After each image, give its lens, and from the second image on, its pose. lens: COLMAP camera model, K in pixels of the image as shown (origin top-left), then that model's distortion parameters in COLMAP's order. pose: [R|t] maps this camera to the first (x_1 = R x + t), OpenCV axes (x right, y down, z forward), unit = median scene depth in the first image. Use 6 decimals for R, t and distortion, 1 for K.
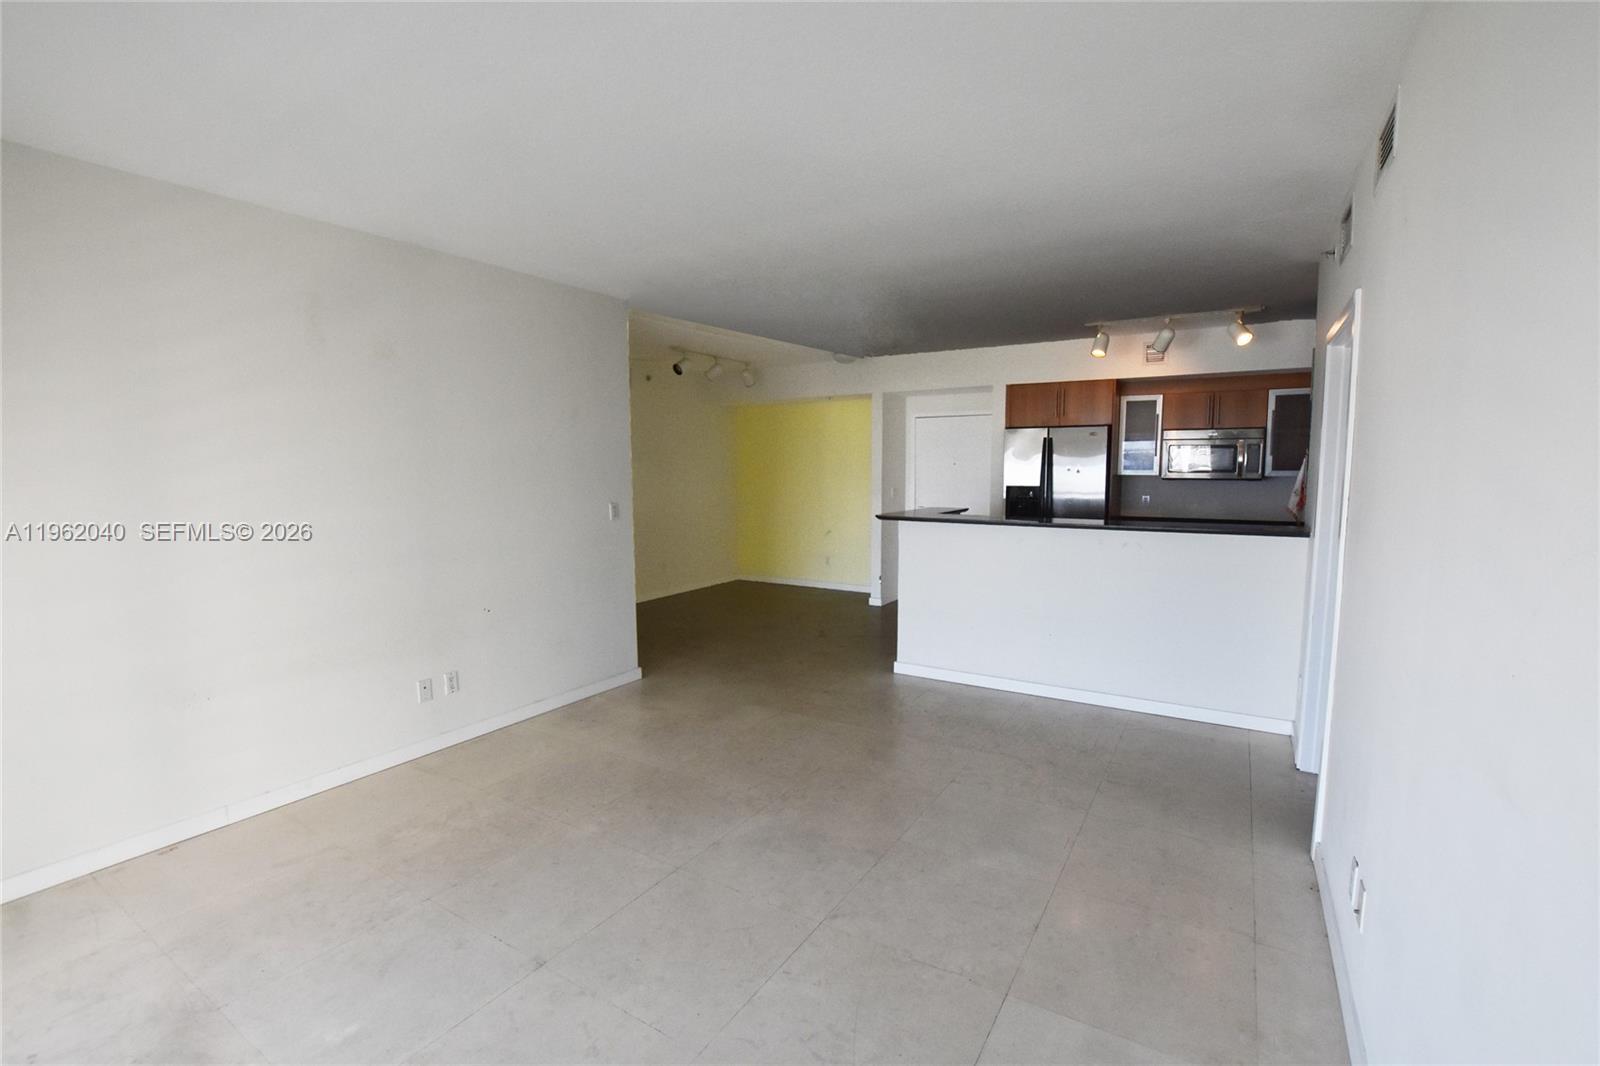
lens RADIAL K [[706.1, 0, 804.3], [0, 706.1, 537.7], [0, 0, 1]] dist [-0.036618, 0.007311]
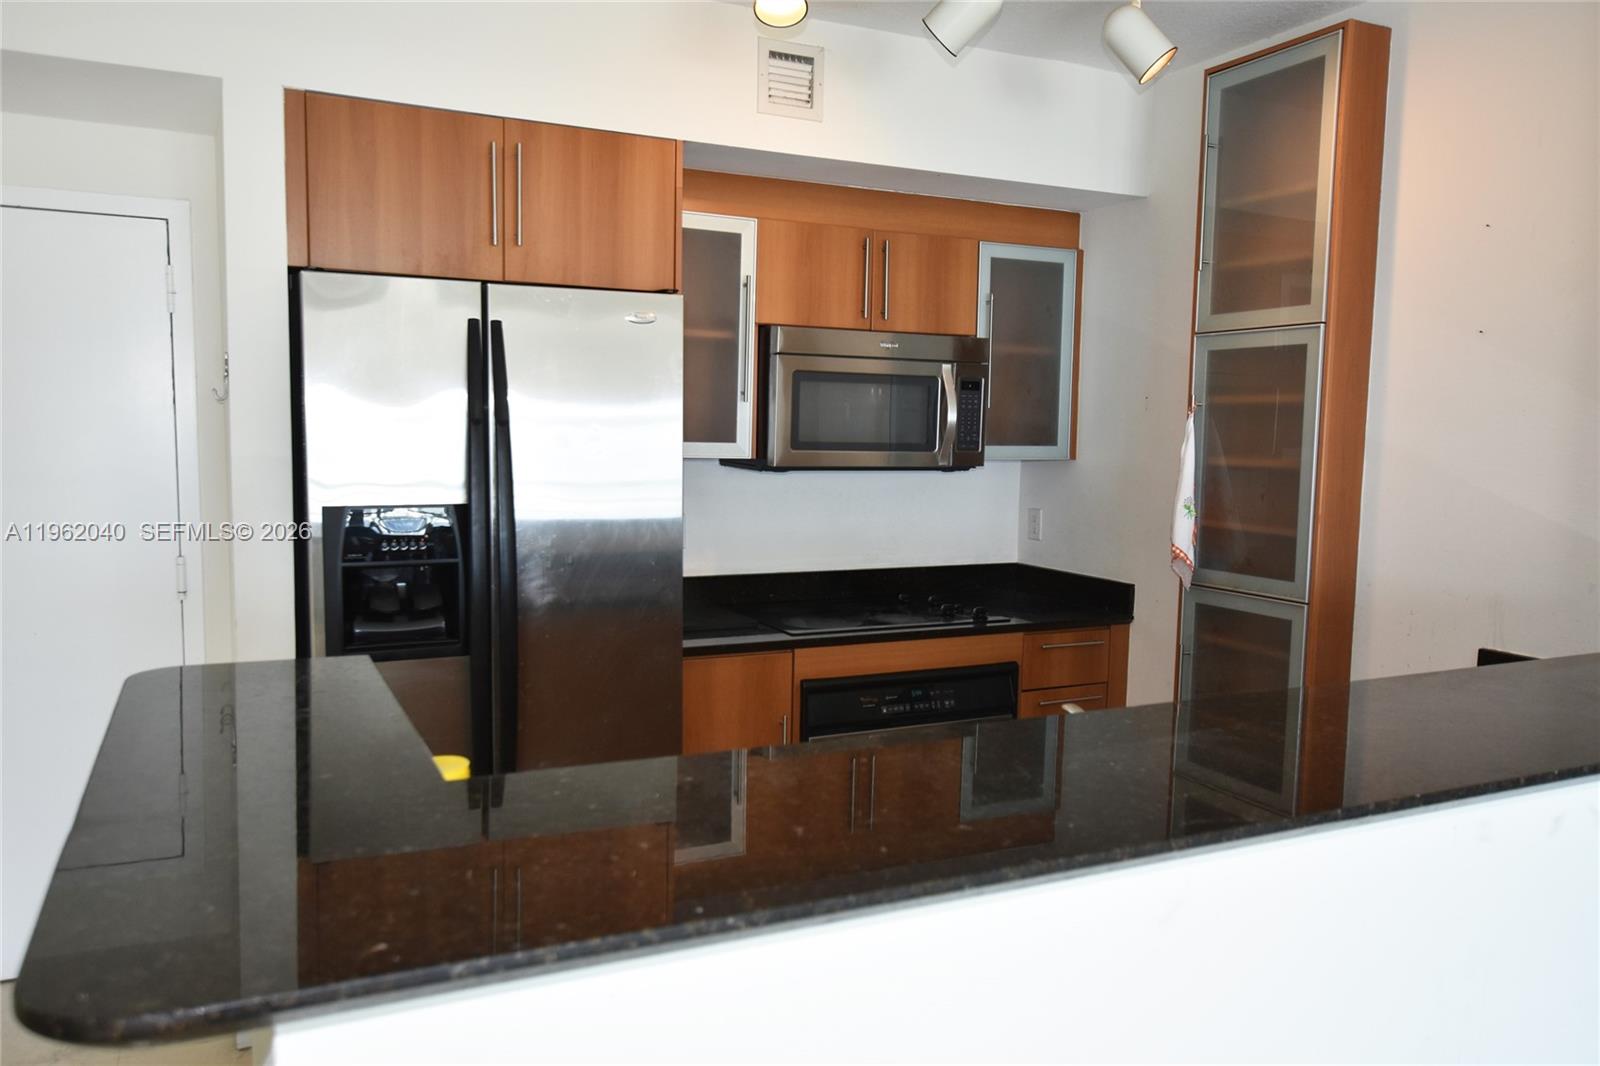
lens RADIAL K [[1192.7, 0, 800.0], [0, 1192.7, 533.0], [0, 0, 1]] dist [-0.000094, 0.000000]
pose [[0.536977, -0.060724, 0.841408, 0.030211], [0.065408, 0.997400, 0.030240, -0.069097], [-0.841057, 0.038797, 0.539553, 0.670294]]
